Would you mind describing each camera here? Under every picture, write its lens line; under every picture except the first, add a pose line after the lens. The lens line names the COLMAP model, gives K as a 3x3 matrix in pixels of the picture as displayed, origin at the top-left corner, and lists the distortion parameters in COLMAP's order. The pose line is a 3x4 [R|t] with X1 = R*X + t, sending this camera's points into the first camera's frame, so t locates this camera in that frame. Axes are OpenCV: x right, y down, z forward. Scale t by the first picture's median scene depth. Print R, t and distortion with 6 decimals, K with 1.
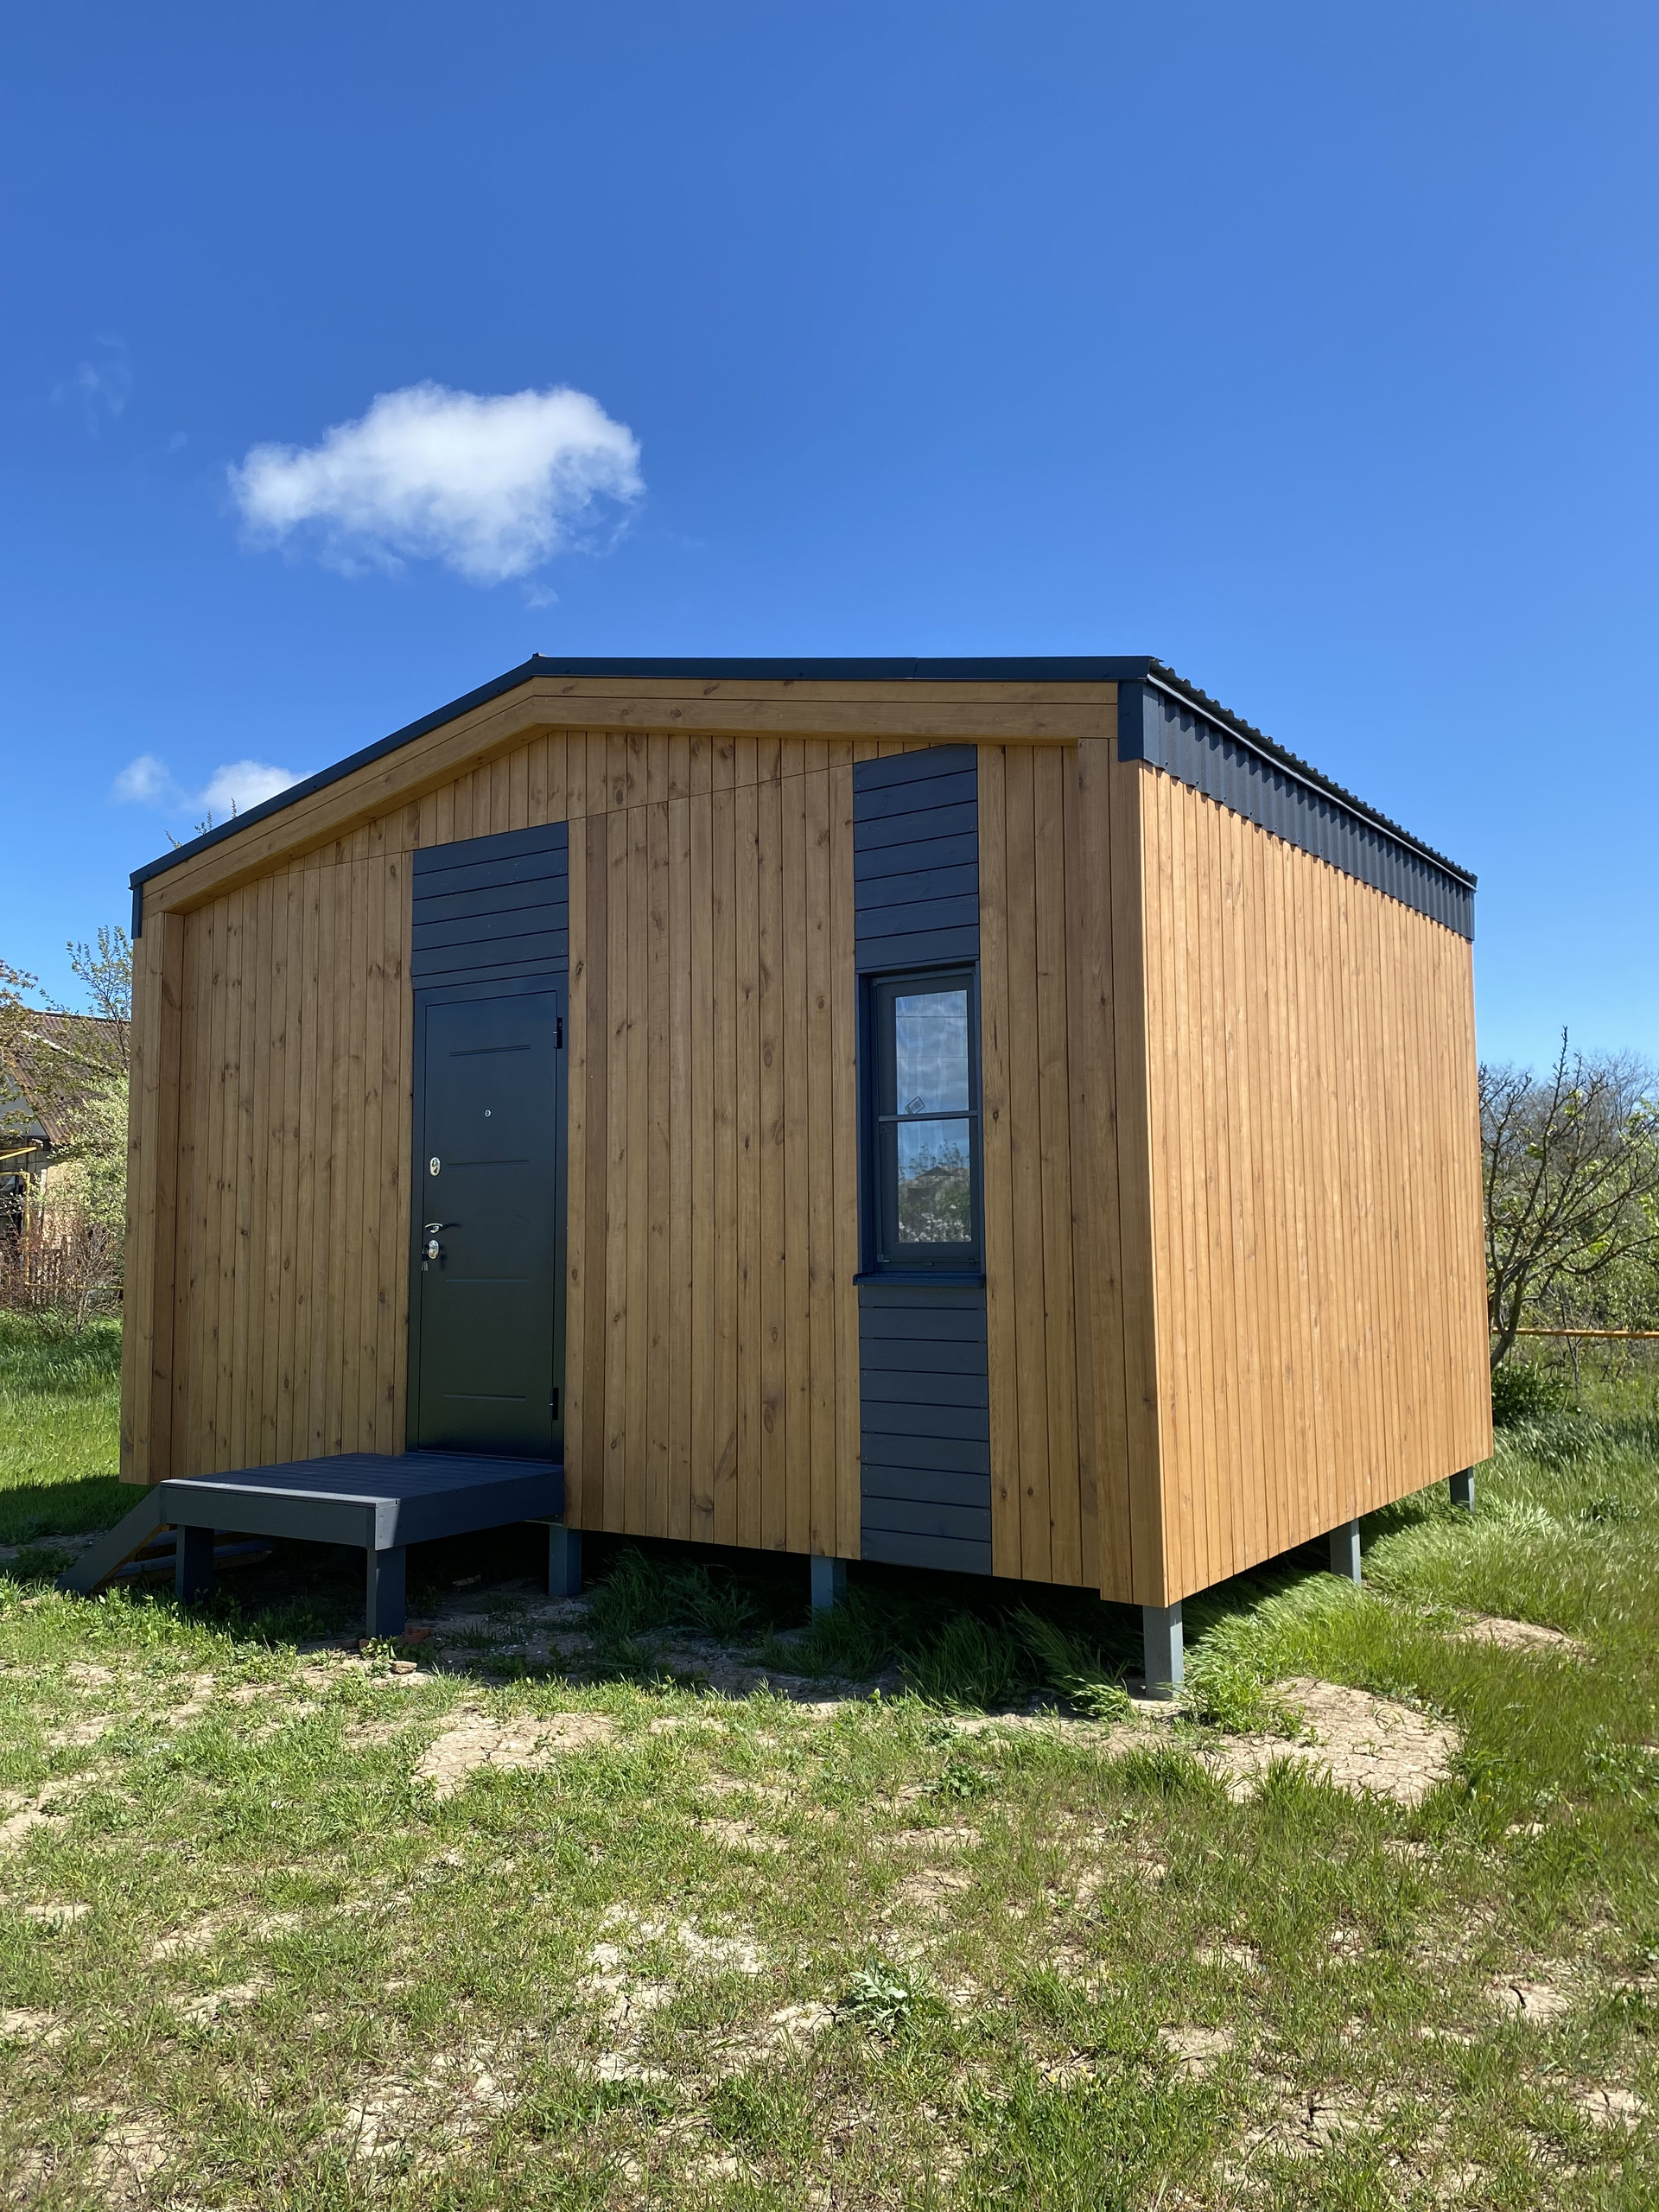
lens RADIAL K [[1688.7, 0, 829.5], [0, 1688.7, 1106.0], [0, 0, 1]] dist [-0.003154, -0.001578]
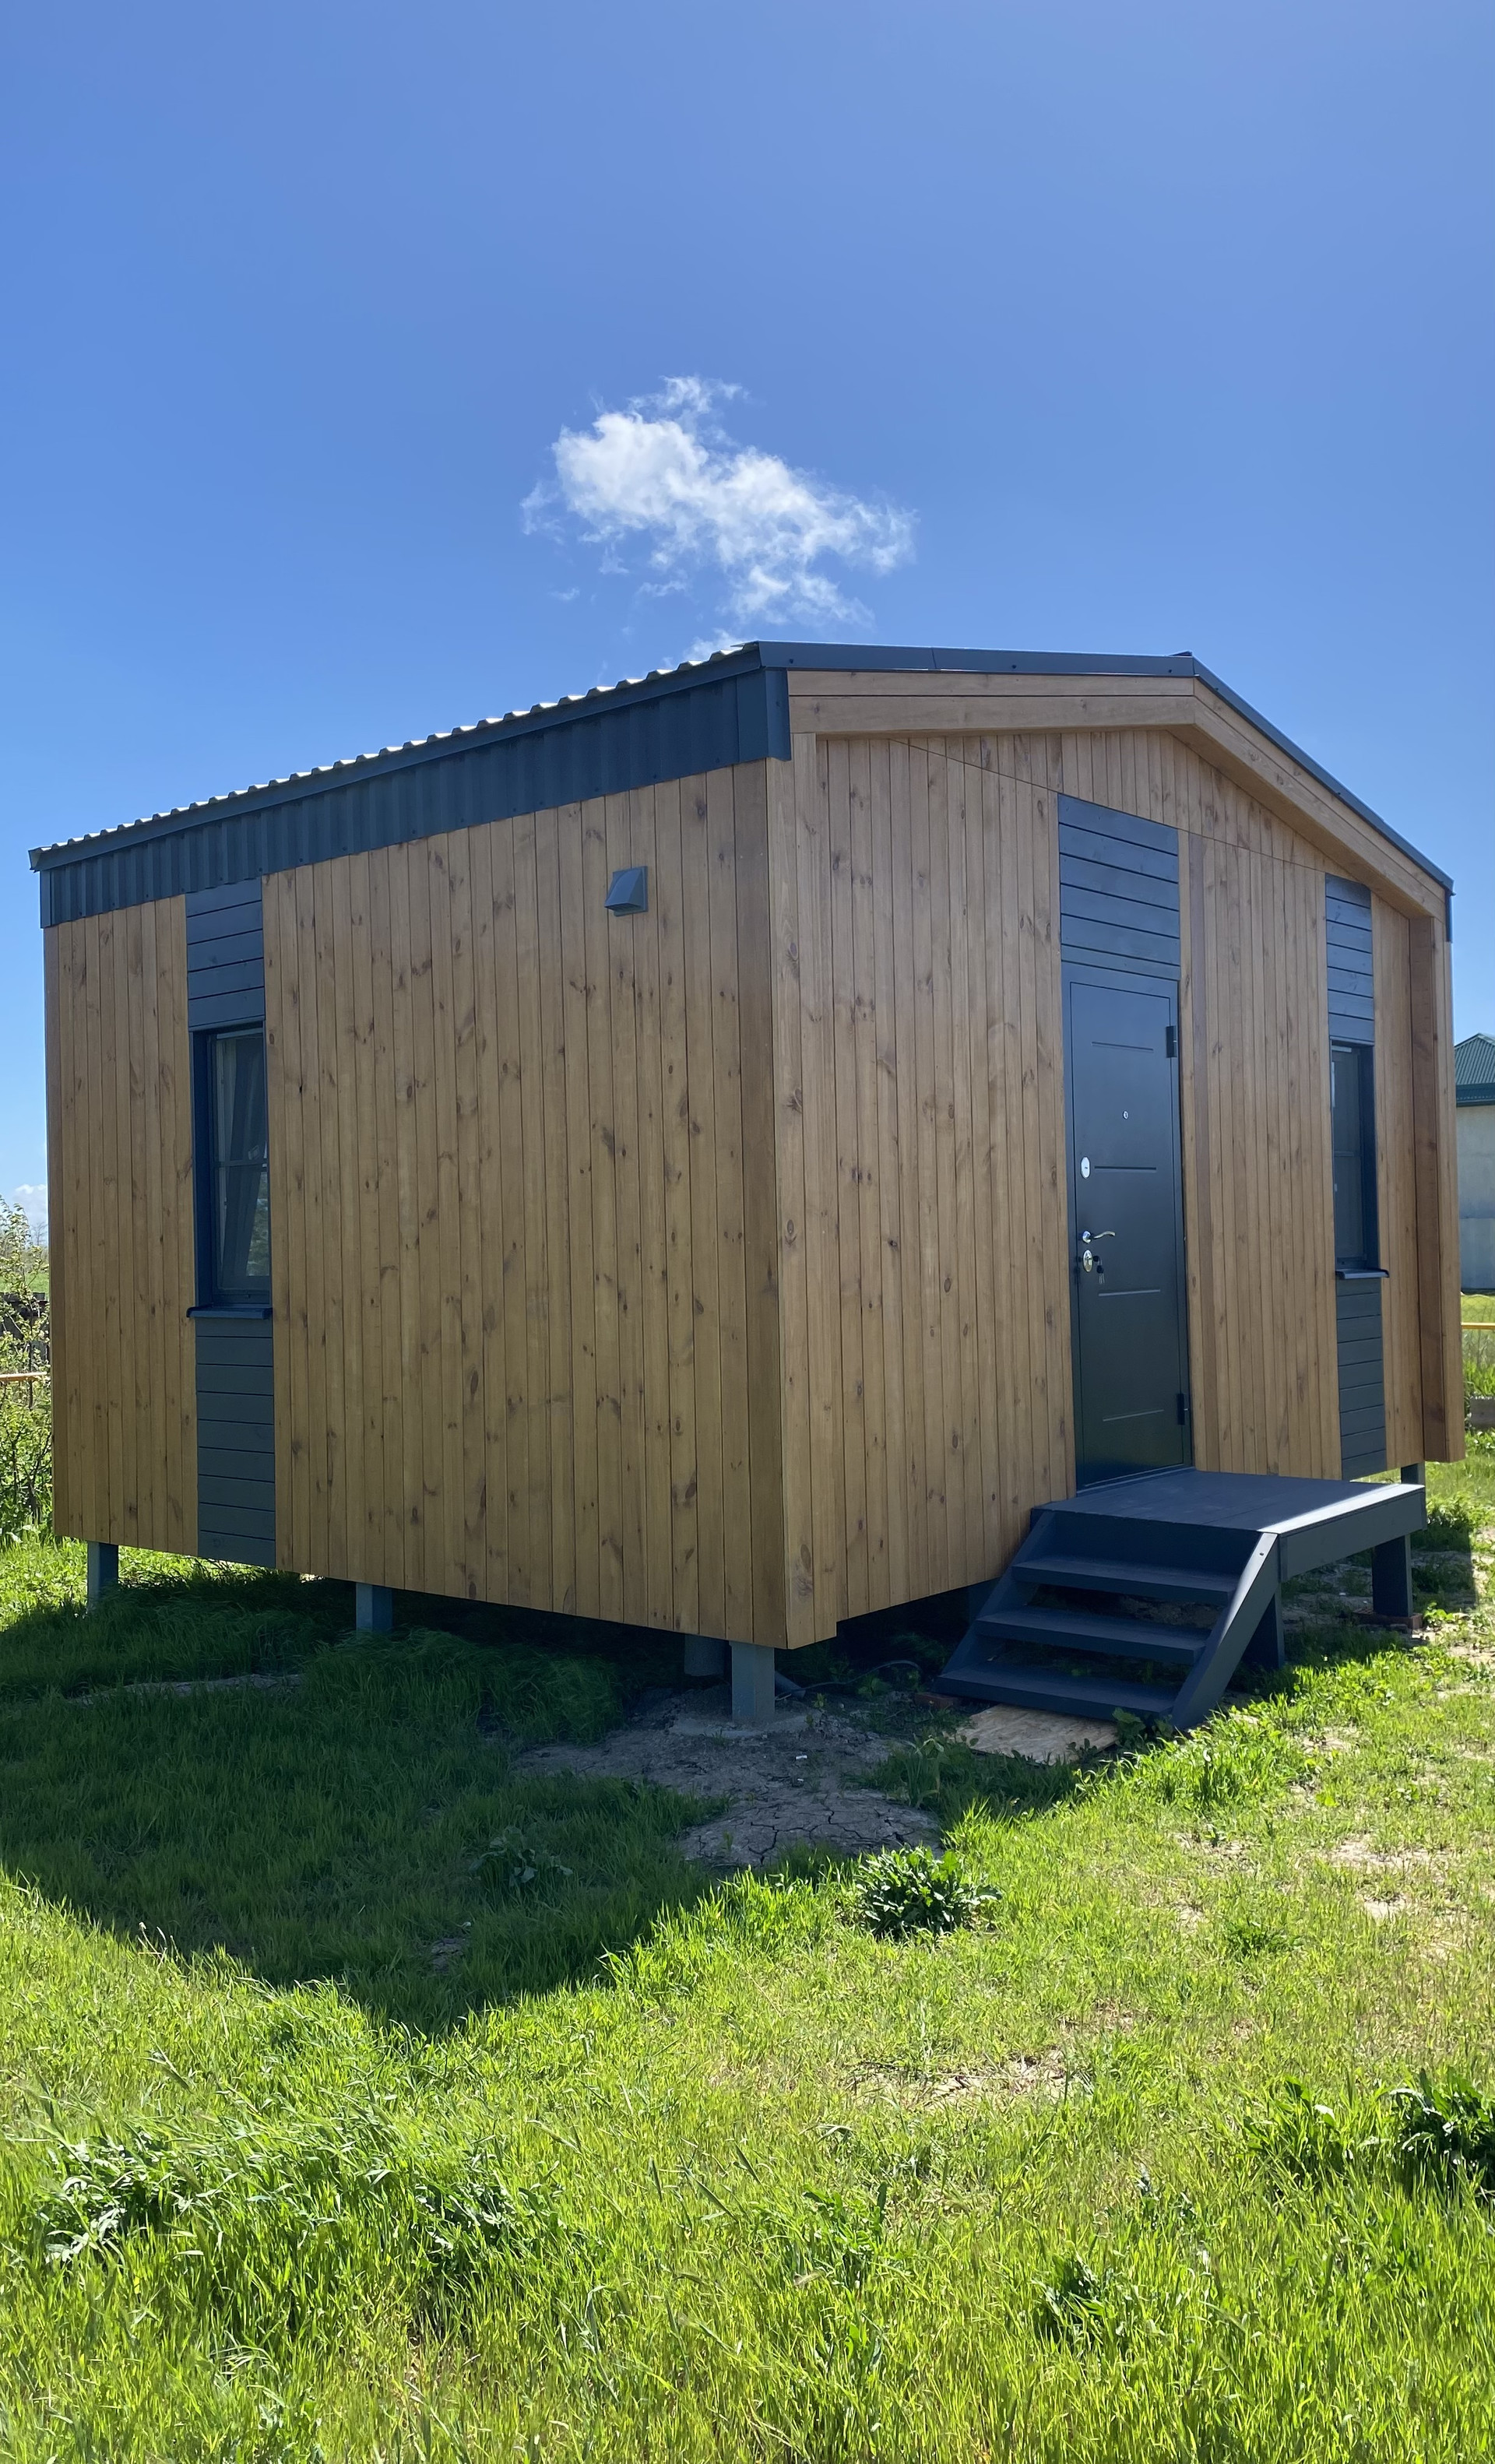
lens RADIAL K [[1937.3, 0, 747.5], [0, 1937.3, 1232.0], [0, 0, 1]] dist [0.002100, 0.000283]
pose [[0.136064, 0.004979, 0.990688, -1.210852], [-0.066733, 0.997762, 0.004150, 0.073641], [-0.988450, -0.066676, 0.136092, 0.988823]]
